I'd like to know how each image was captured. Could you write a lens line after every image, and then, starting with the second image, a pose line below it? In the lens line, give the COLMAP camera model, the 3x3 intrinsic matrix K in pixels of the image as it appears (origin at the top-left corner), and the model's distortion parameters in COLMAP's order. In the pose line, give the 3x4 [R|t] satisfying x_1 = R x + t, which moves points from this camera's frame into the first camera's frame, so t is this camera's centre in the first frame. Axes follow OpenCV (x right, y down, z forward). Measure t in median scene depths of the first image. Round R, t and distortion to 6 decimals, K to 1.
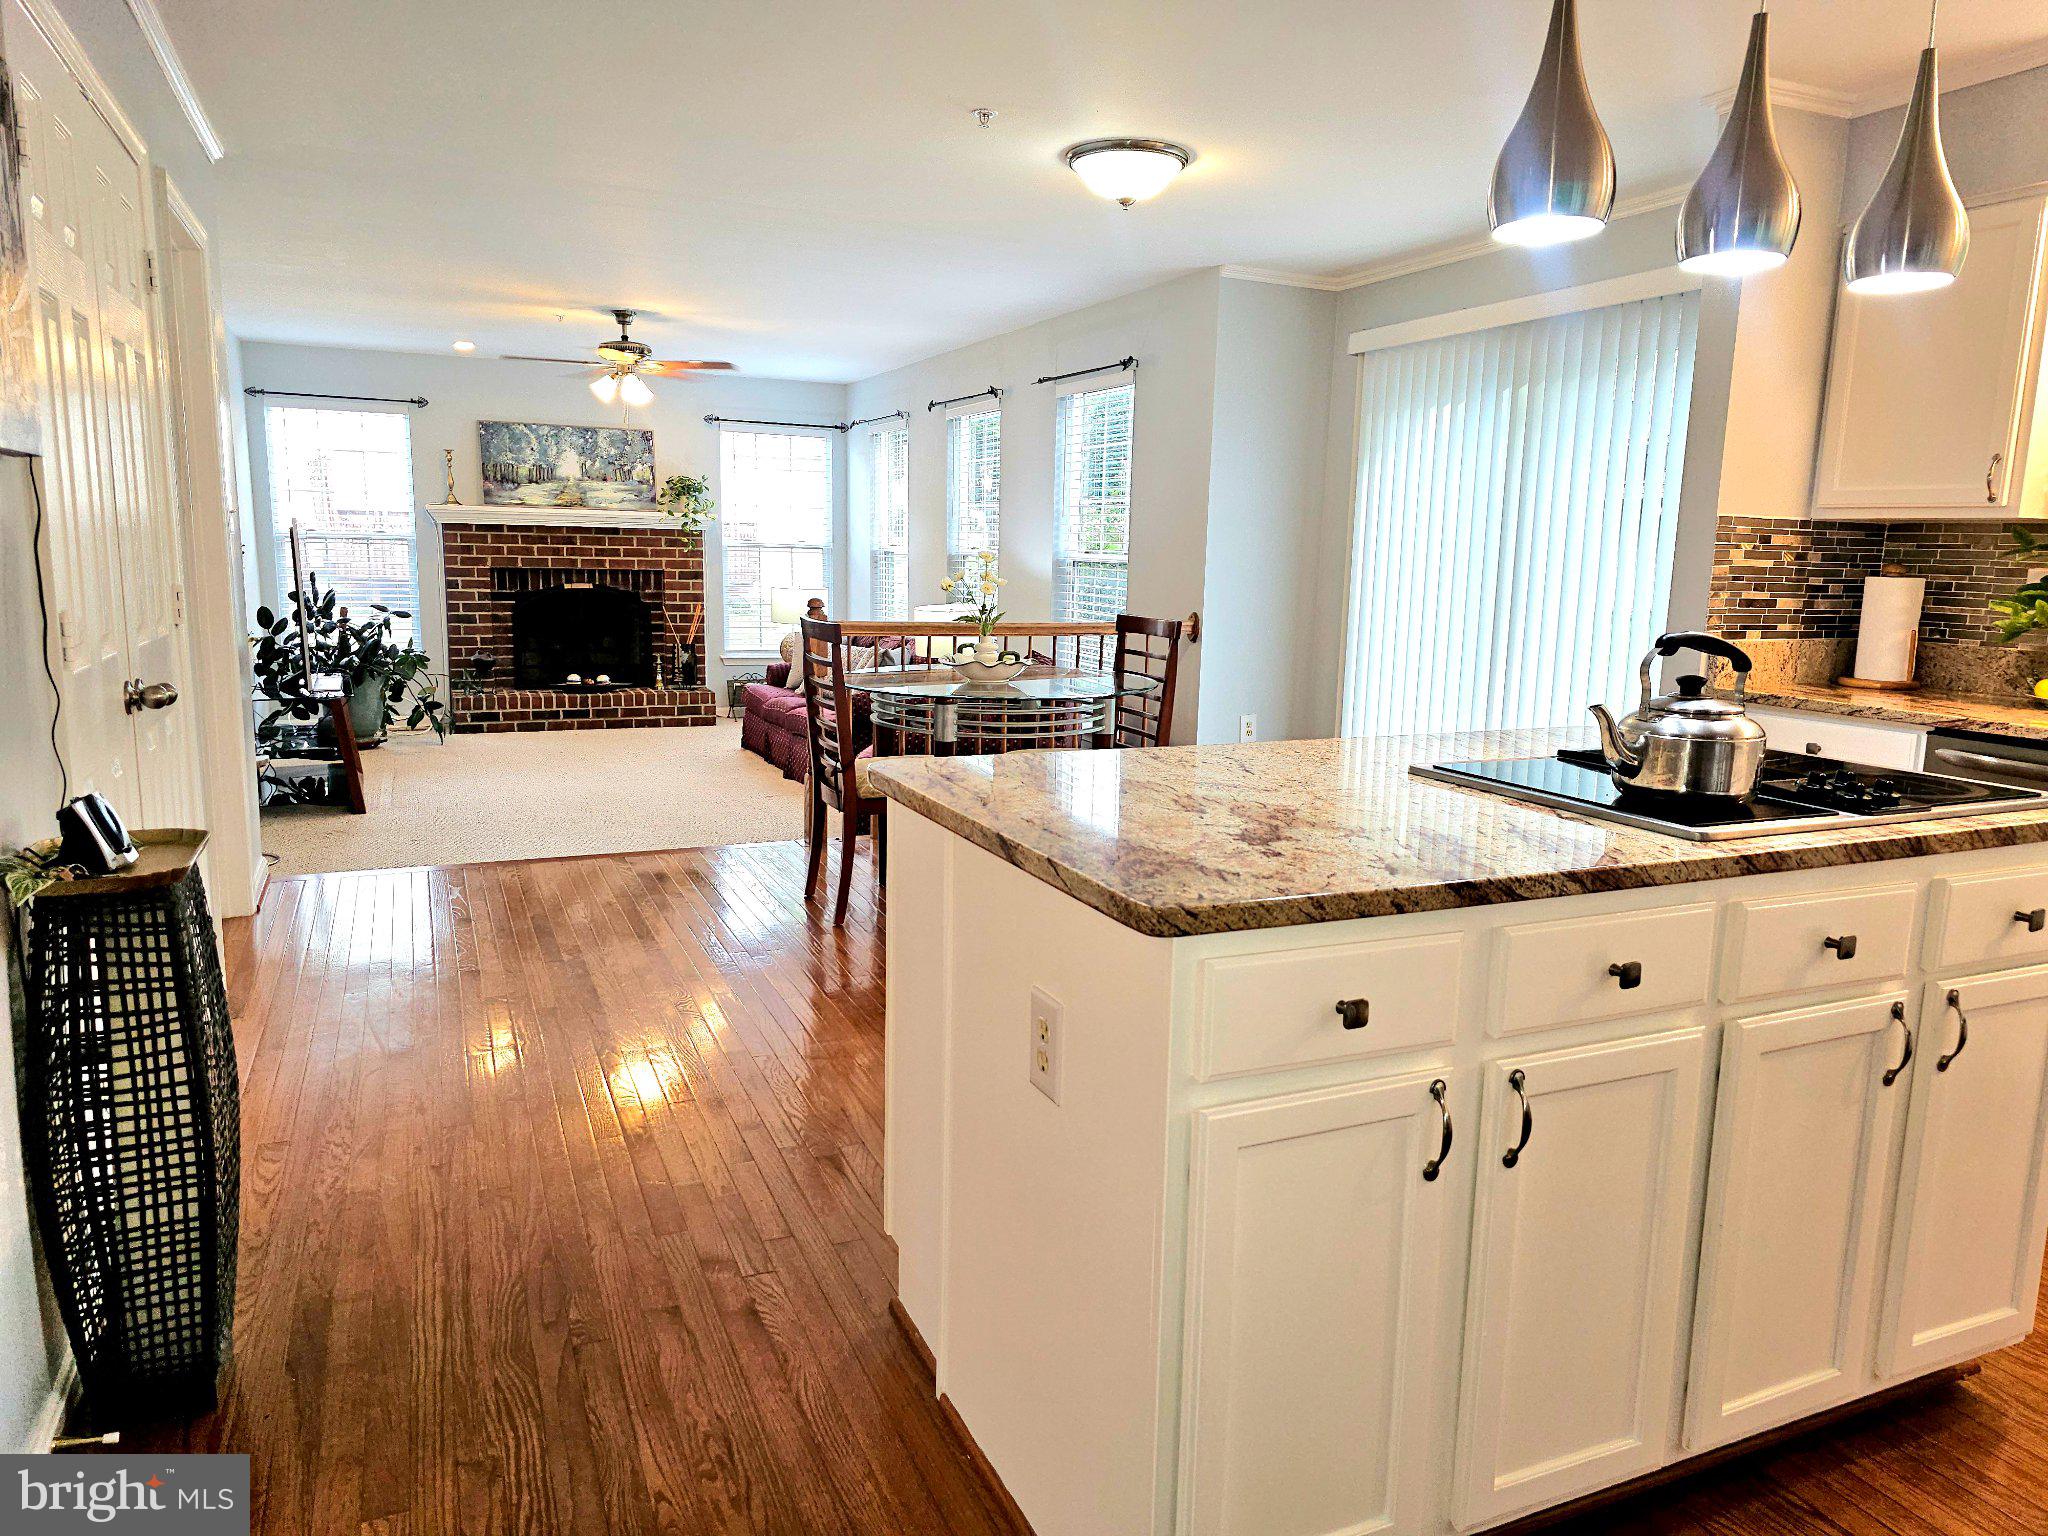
lens RADIAL K [[1366.7, 0, 1049.4], [0, 1366.7, 774.7], [0, 0, 1]] dist [0.097972, -0.135981]
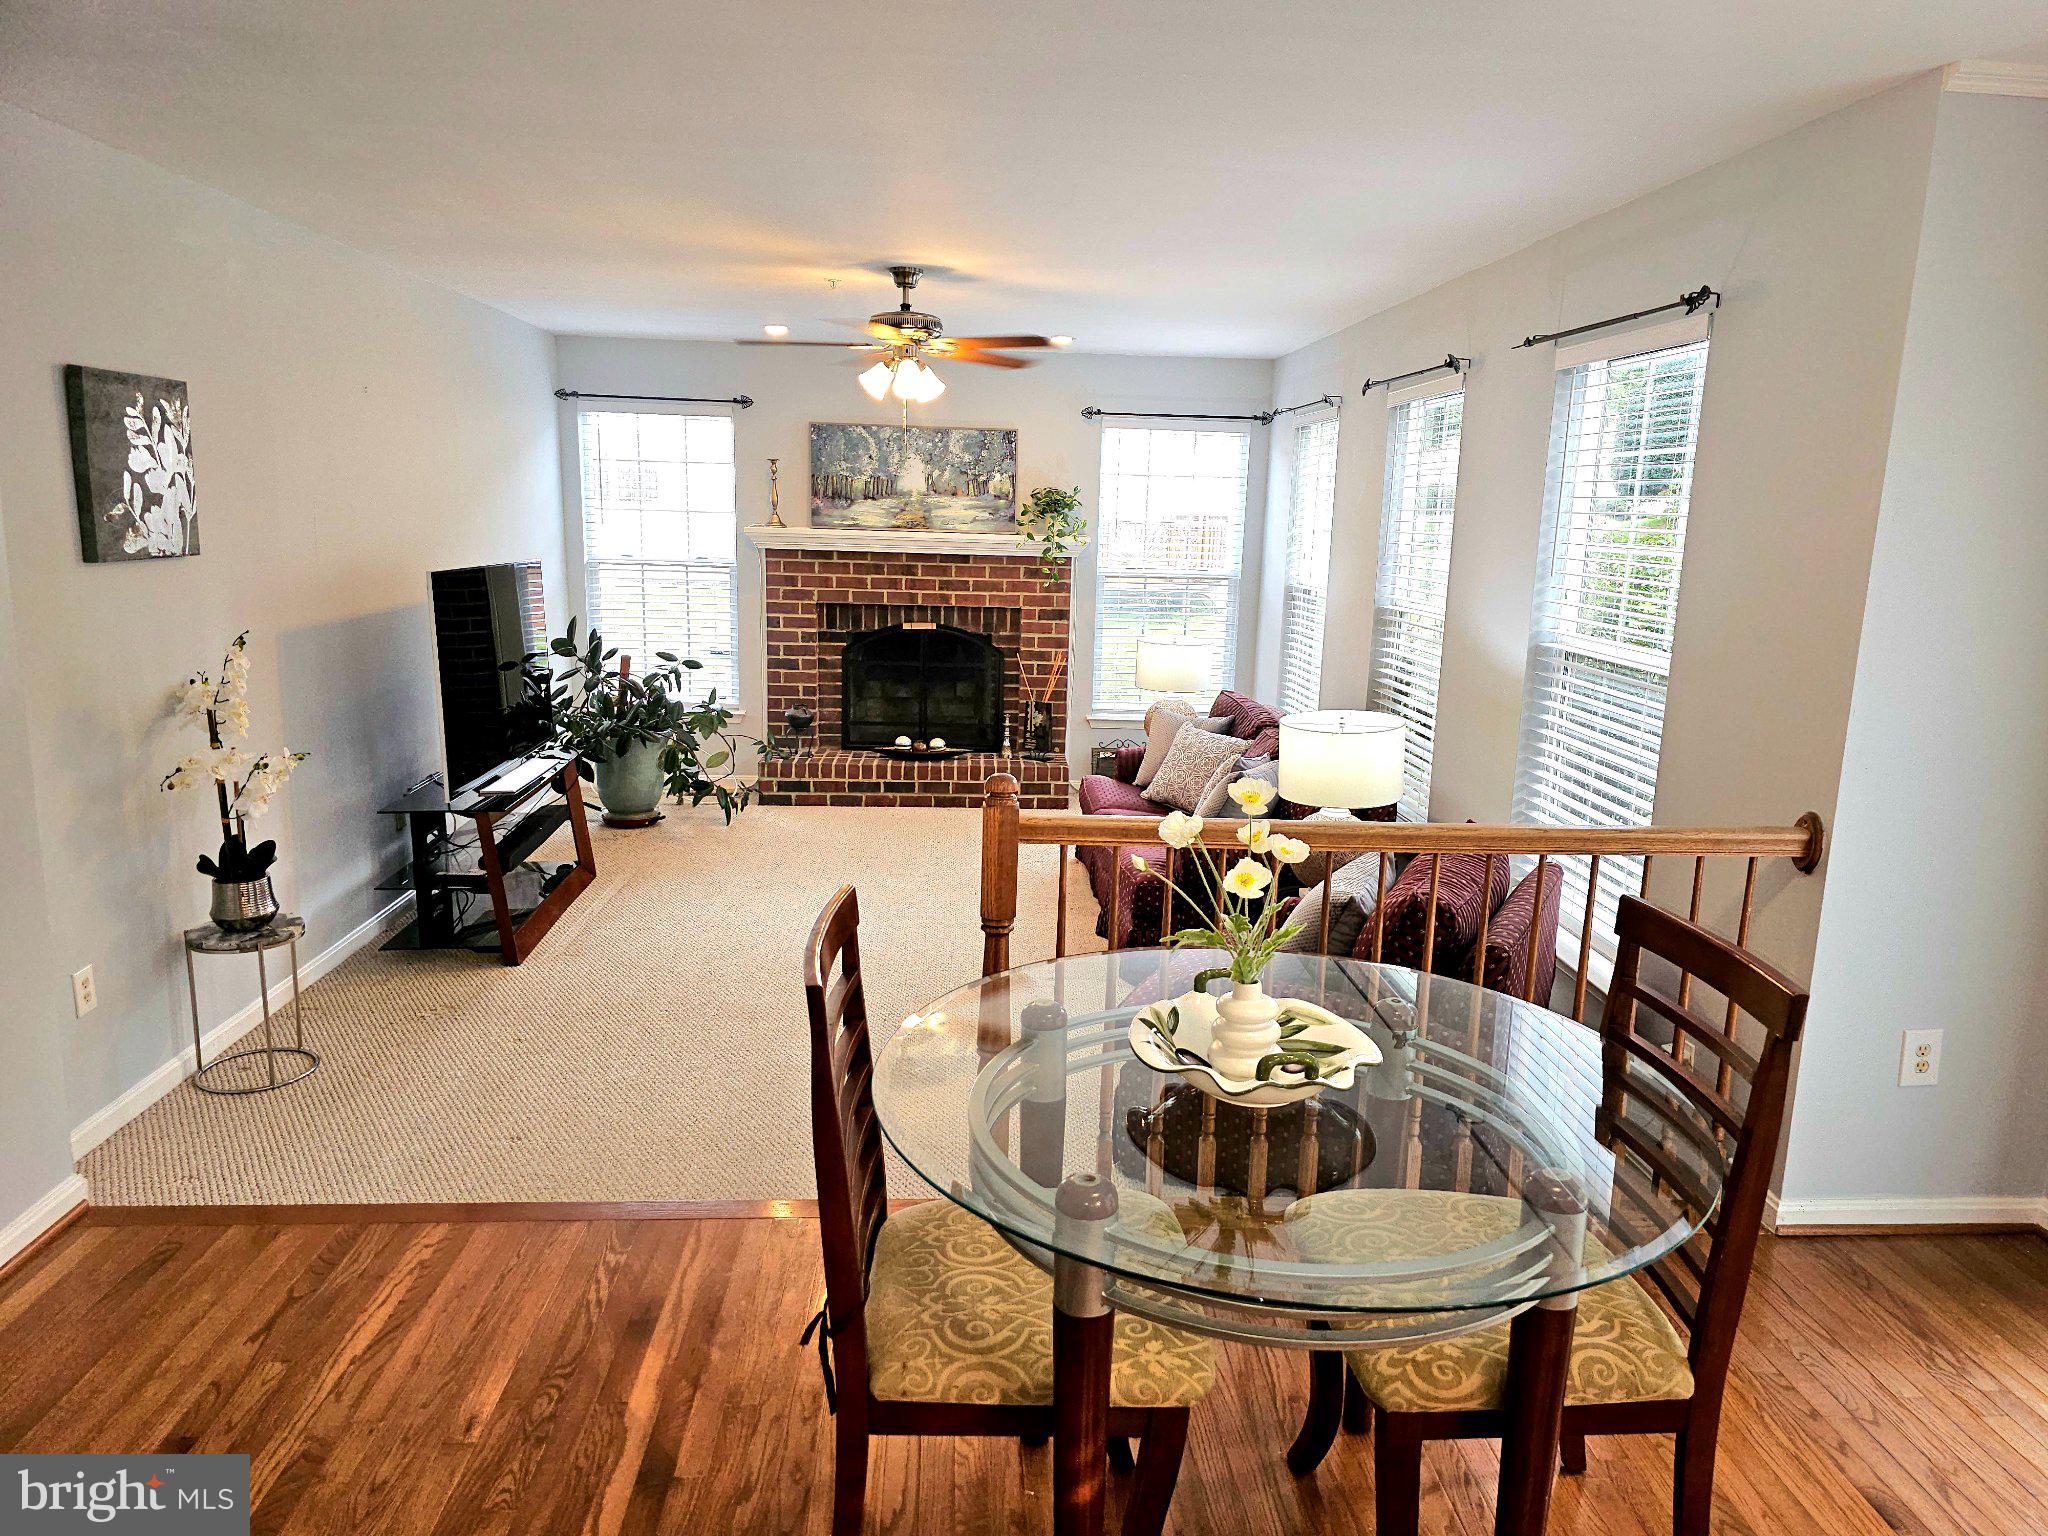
lens RADIAL K [[1366.7, 0, 1049.4], [0, 1366.7, 774.7], [0, 0, 1]] dist [0.097972, -0.135981]
pose [[0.933504, 0.074091, -0.350829, 0.017508], [-0.068040, 0.997245, 0.029562, -0.081375], [0.352053, -0.003726, 0.935973, 0.287535]]
